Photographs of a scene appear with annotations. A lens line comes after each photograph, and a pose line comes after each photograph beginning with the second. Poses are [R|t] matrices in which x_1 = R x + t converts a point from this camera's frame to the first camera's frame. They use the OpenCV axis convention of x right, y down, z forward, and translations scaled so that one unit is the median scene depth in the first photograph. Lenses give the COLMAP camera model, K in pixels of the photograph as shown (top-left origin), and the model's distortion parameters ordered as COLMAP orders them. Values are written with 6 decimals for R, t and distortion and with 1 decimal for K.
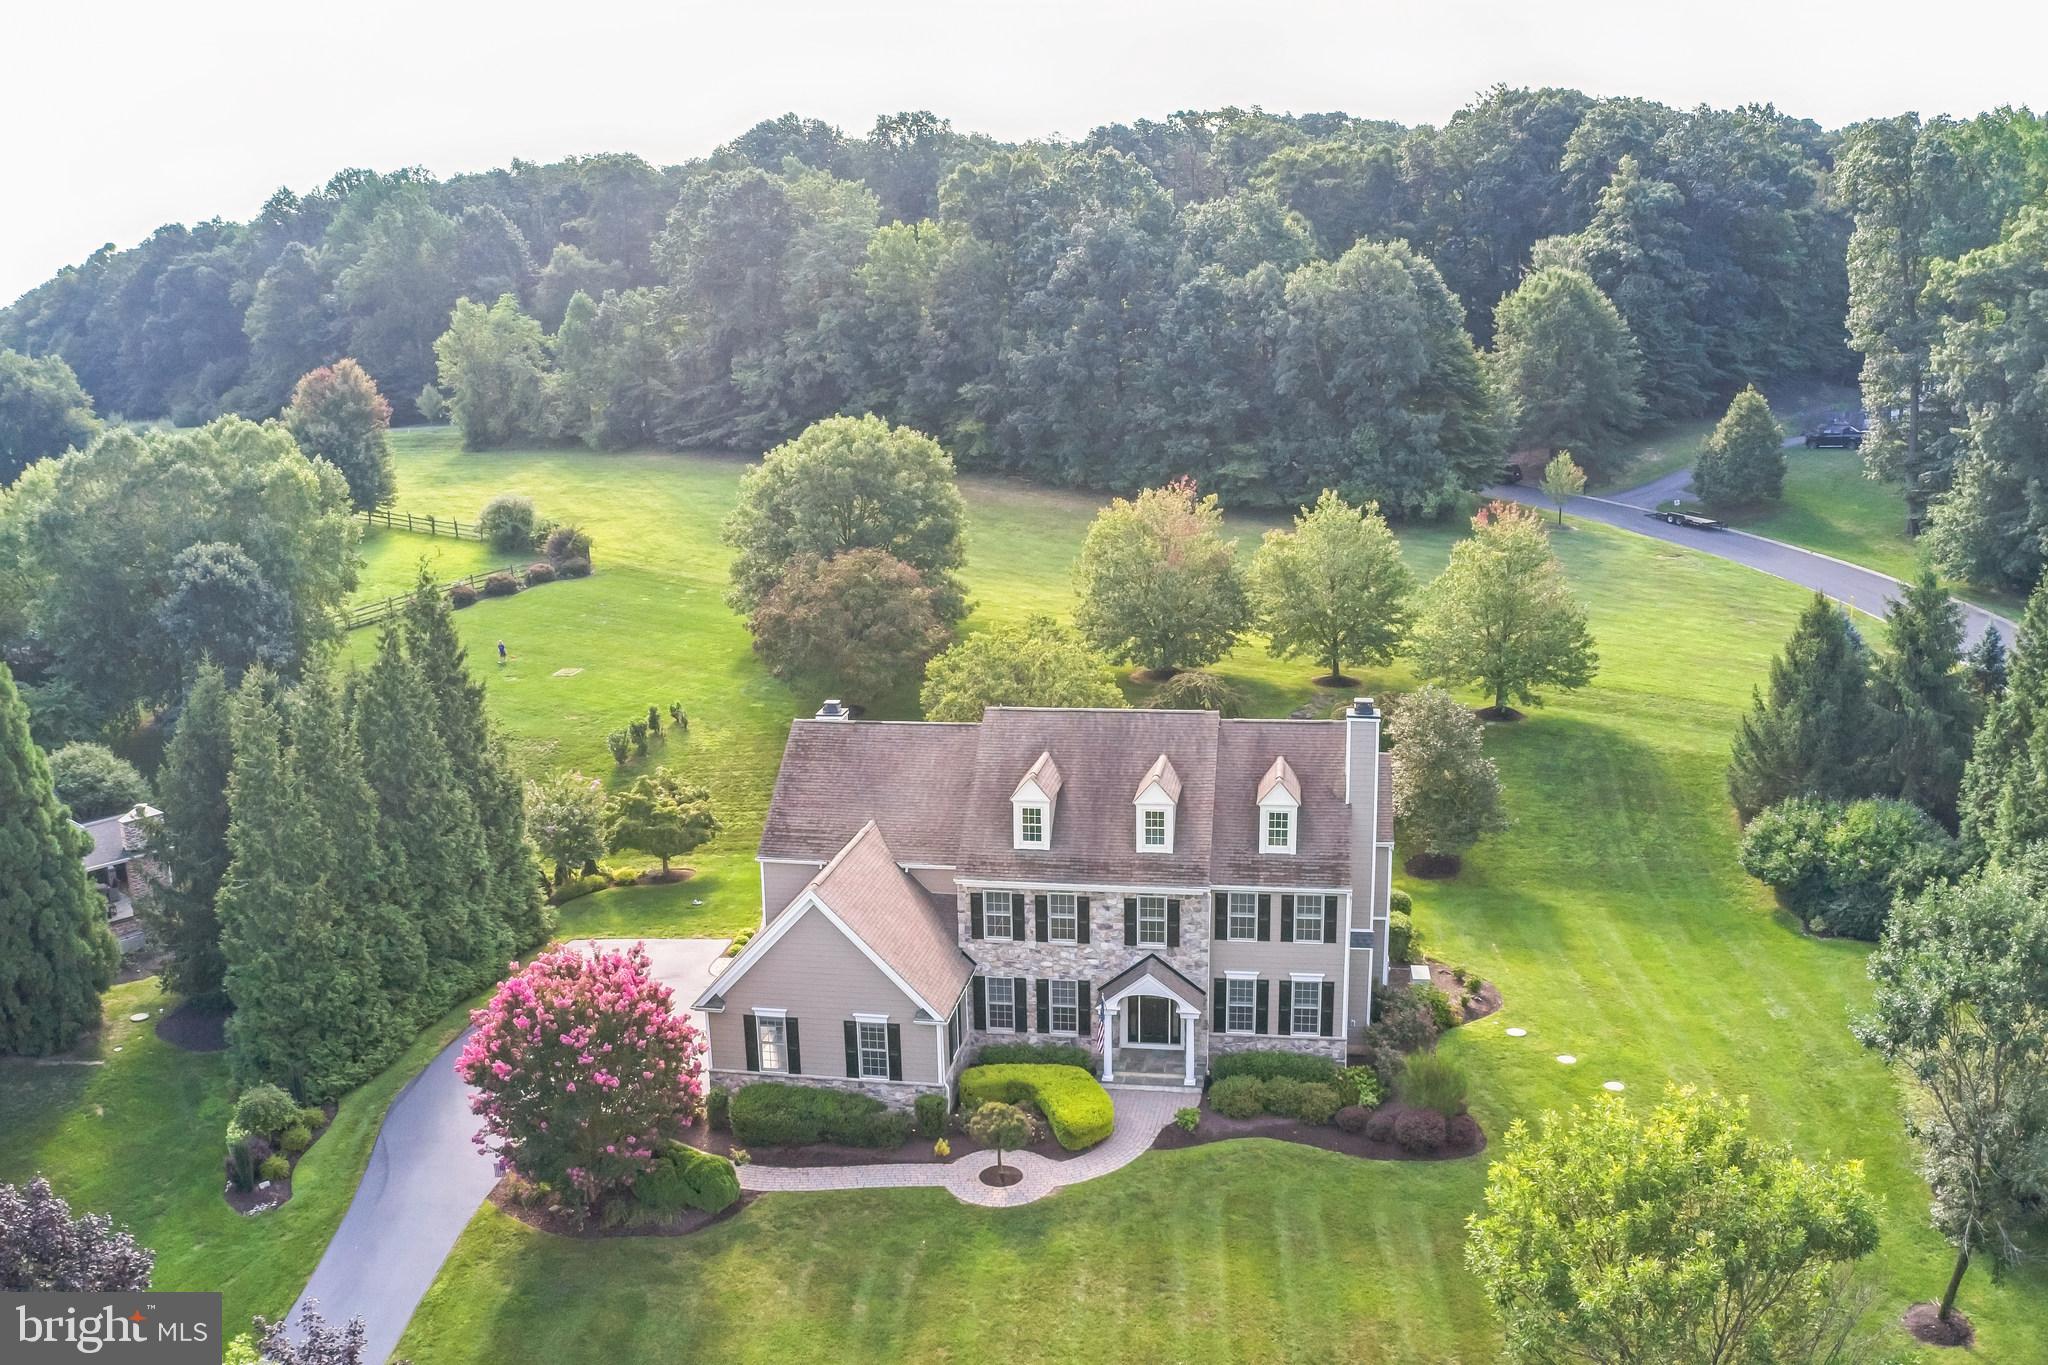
lens RADIAL K [[1642.5, 0, 1024.0], [0, 1642.5, 682.5], [0, 0, 1]] dist [-0.182159, 0.001144]
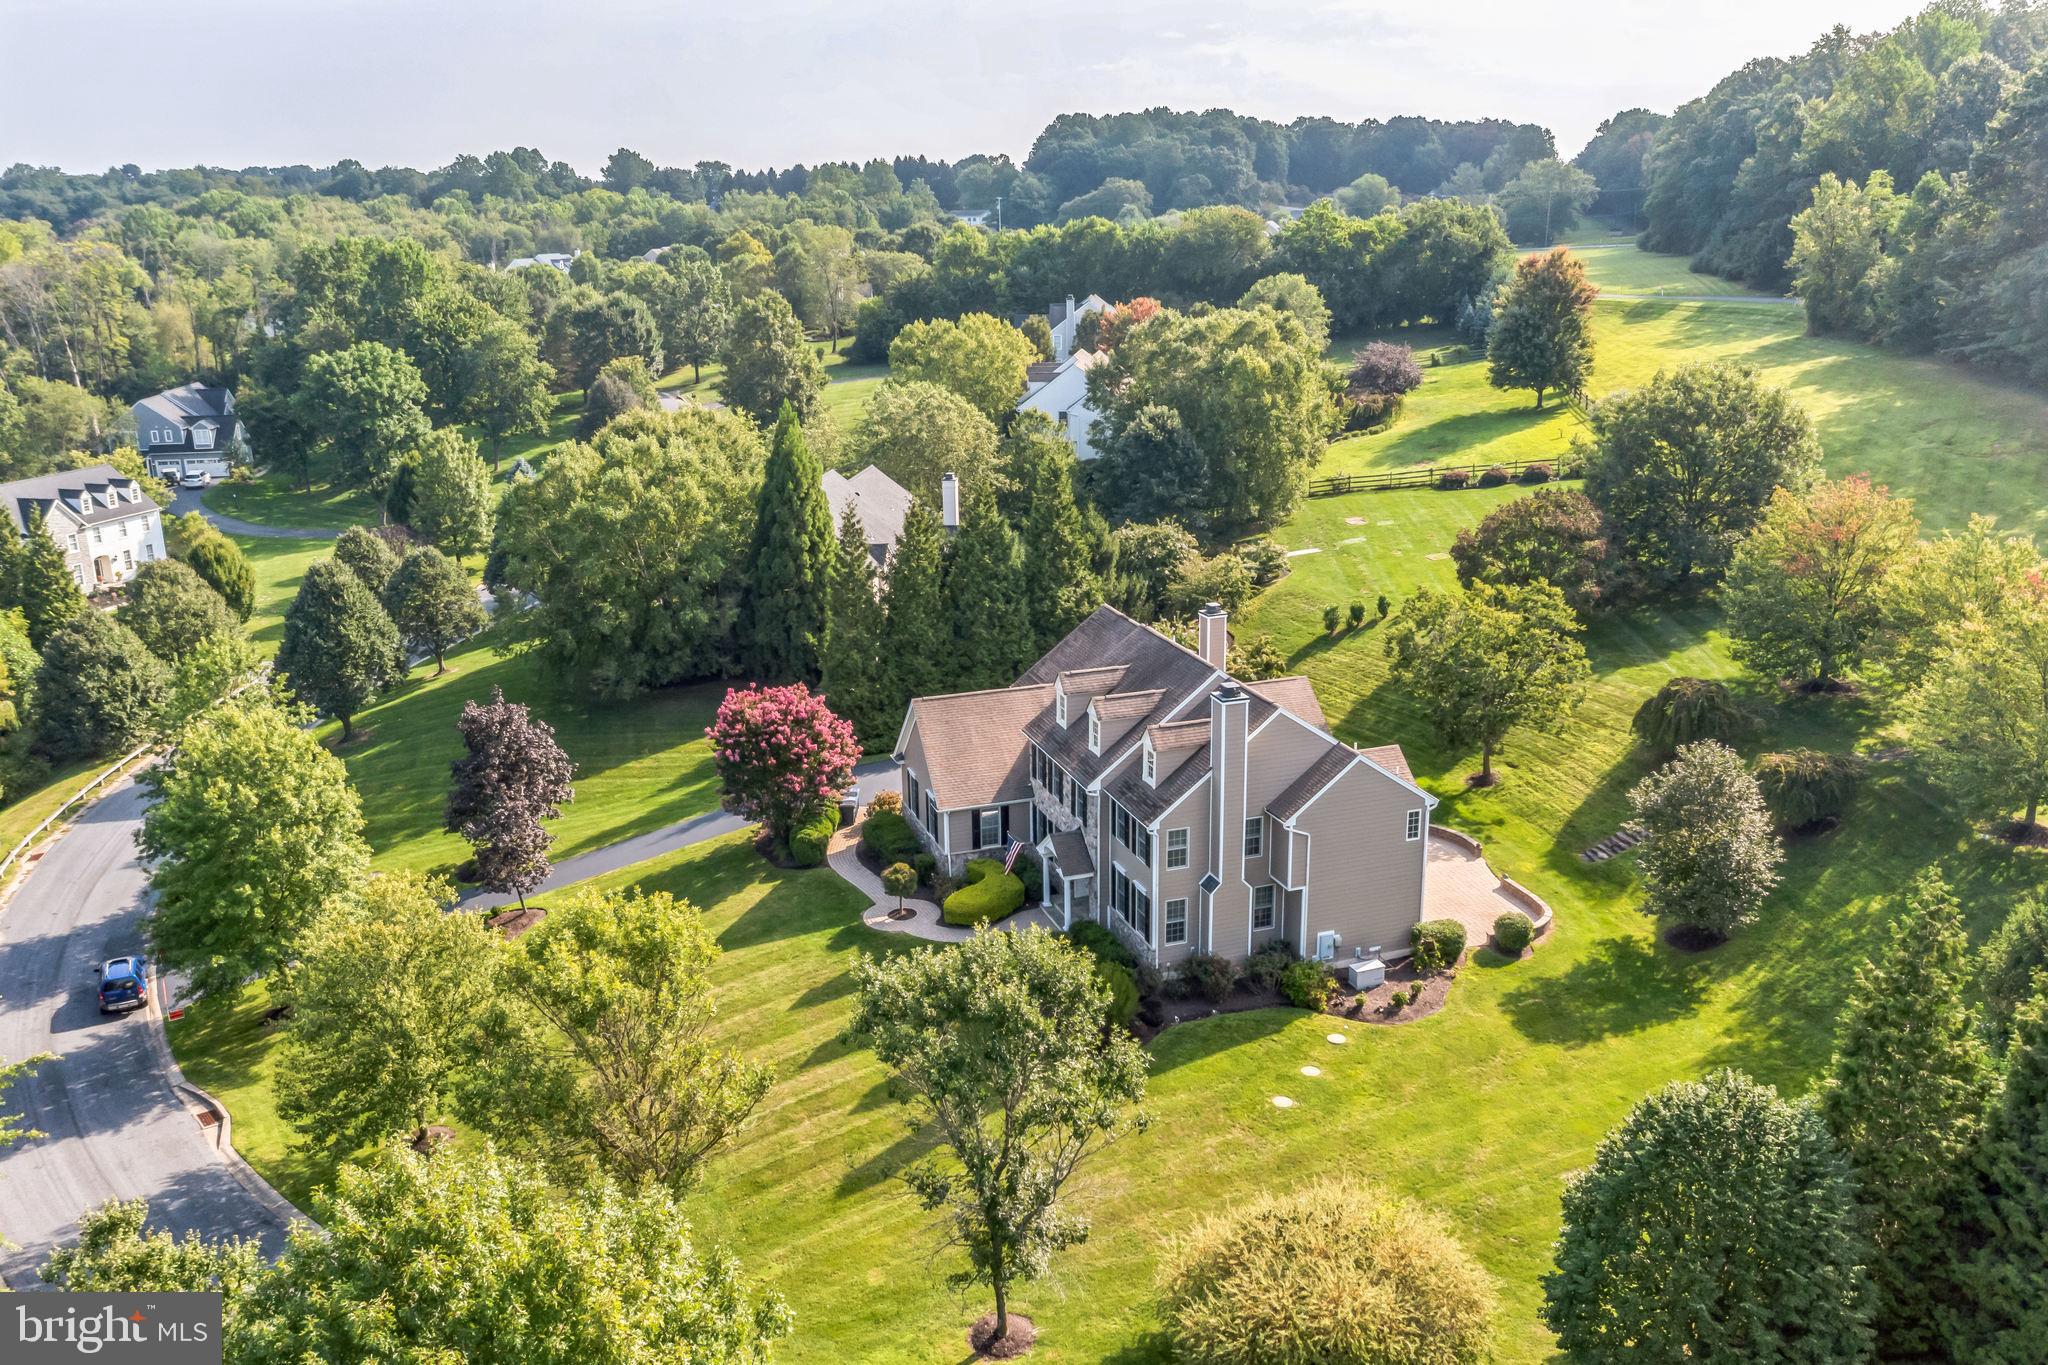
lens RADIAL K [[1647.2, 0, 1024.0], [0, 1647.2, 682.5], [0, 0, 1]] dist [-0.018432, -0.004524]
pose [[0.479214, 0.259534, -0.838448, 1.126770], [-0.170398, 0.964616, 0.201198, -0.202689], [0.860998, 0.046453, 0.506482, 0.281370]]
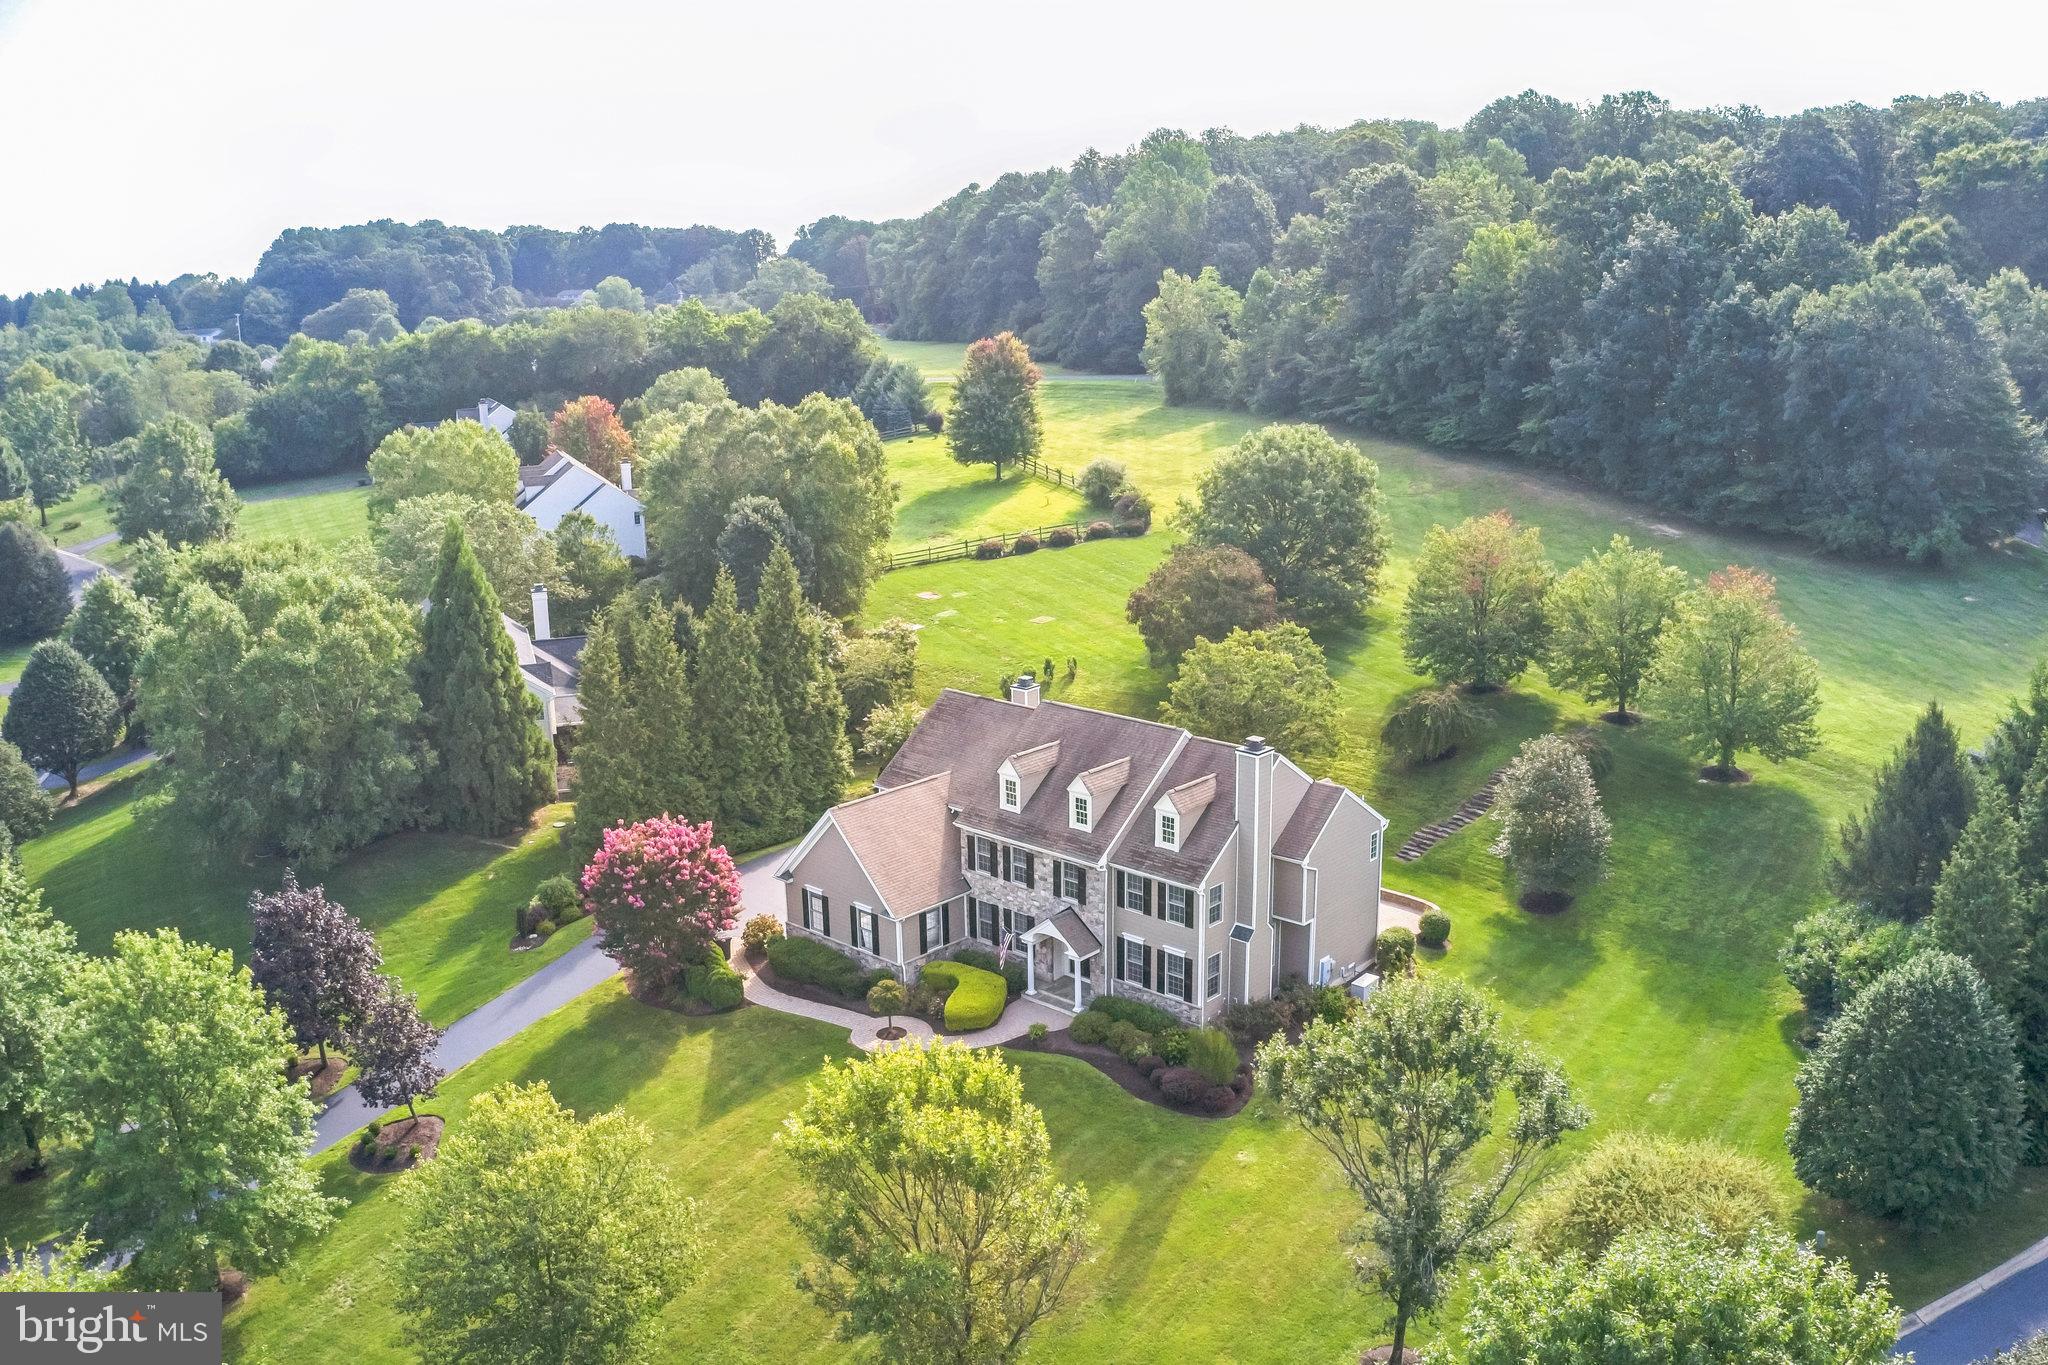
lens RADIAL K [[1642.5, 0, 1024.0], [0, 1642.5, 682.5], [0, 0, 1]] dist [-0.182159, 0.001144]
pose [[0.839438, 0.134918, -0.526442, 0.702242], [-0.108651, 0.990801, 0.080675, -0.110553], [0.532484, -0.010523, 0.846375, -0.119595]]
